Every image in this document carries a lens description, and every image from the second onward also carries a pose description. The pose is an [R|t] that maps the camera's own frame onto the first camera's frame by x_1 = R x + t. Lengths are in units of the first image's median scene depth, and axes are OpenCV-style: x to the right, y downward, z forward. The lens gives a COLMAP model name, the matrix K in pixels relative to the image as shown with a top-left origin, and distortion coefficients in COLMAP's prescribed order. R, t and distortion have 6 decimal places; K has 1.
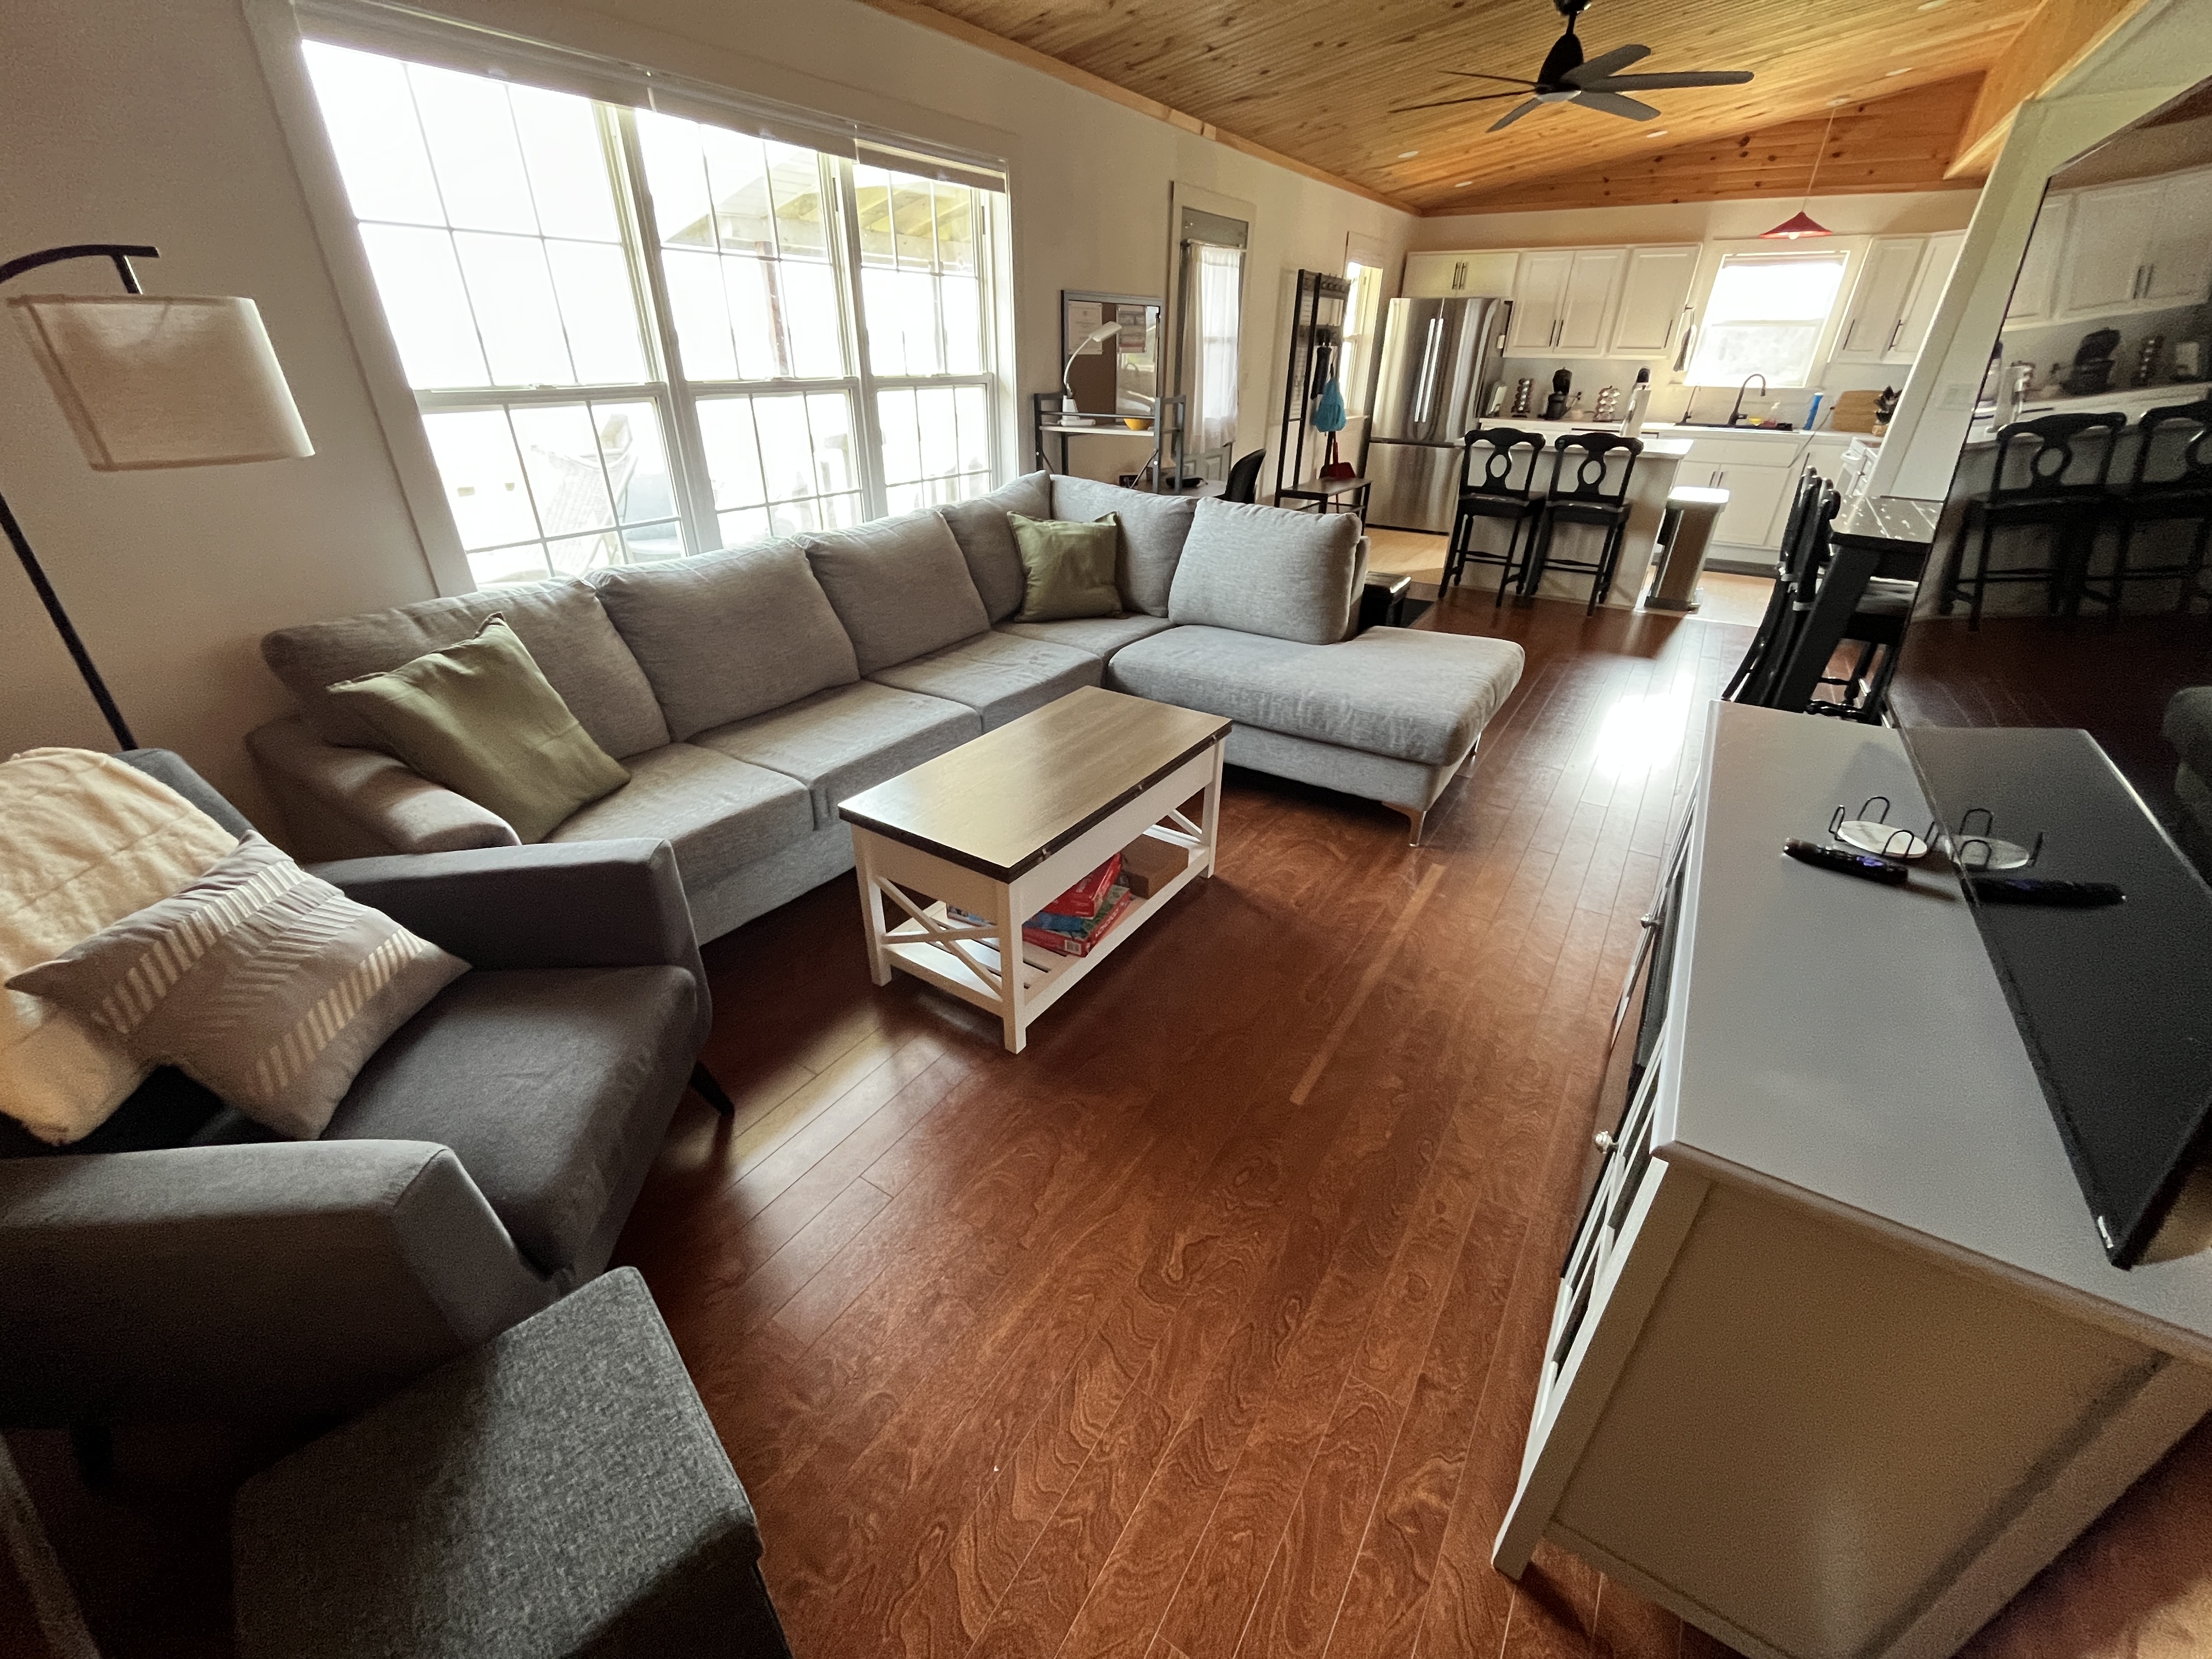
lens RADIAL K [[894.3, 0, 1100.8], [0, 894.3, 835.8], [0, 0, 1]] dist [-0.002376, -0.000140]
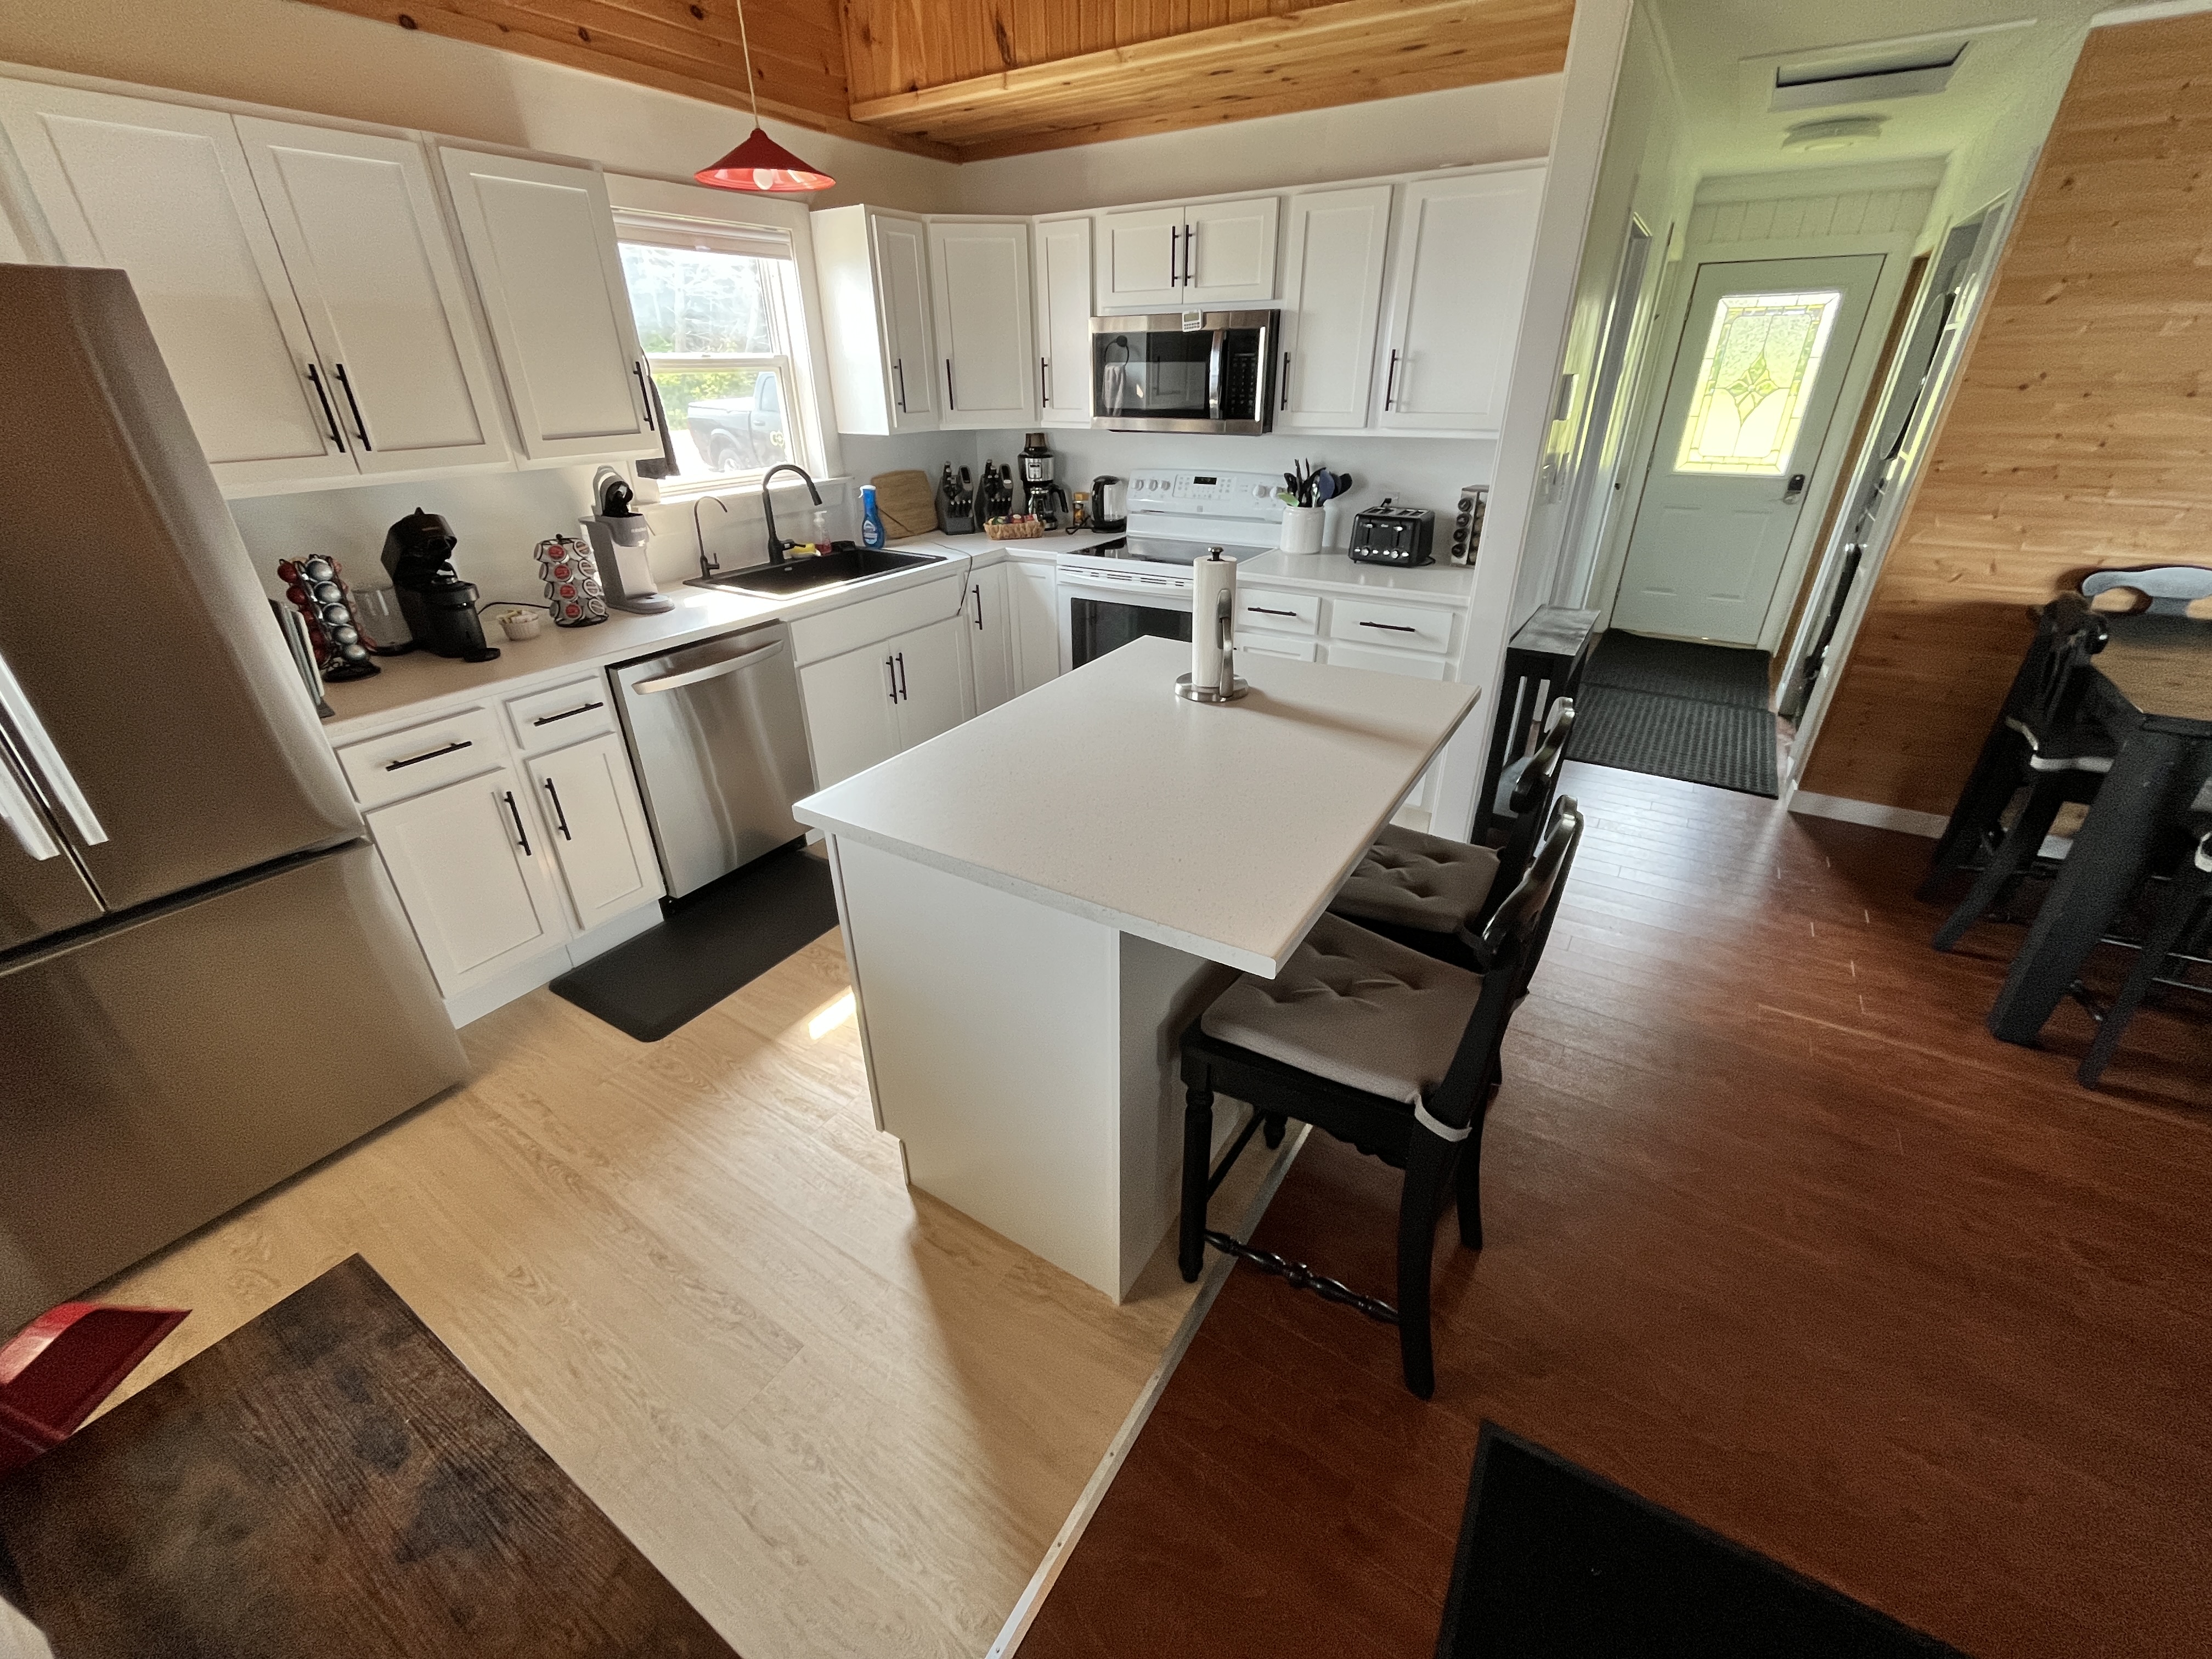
lens RADIAL K [[894.3, 0, 1100.8], [0, 894.3, 835.8], [0, 0, 1]] dist [-0.002376, -0.000140]
pose [[0.000372, -0.472752, 0.881195, 0.200009], [0.496581, 0.764956, 0.410182, -0.490813], [-0.867990, 0.437432, 0.235044, 0.843431]]
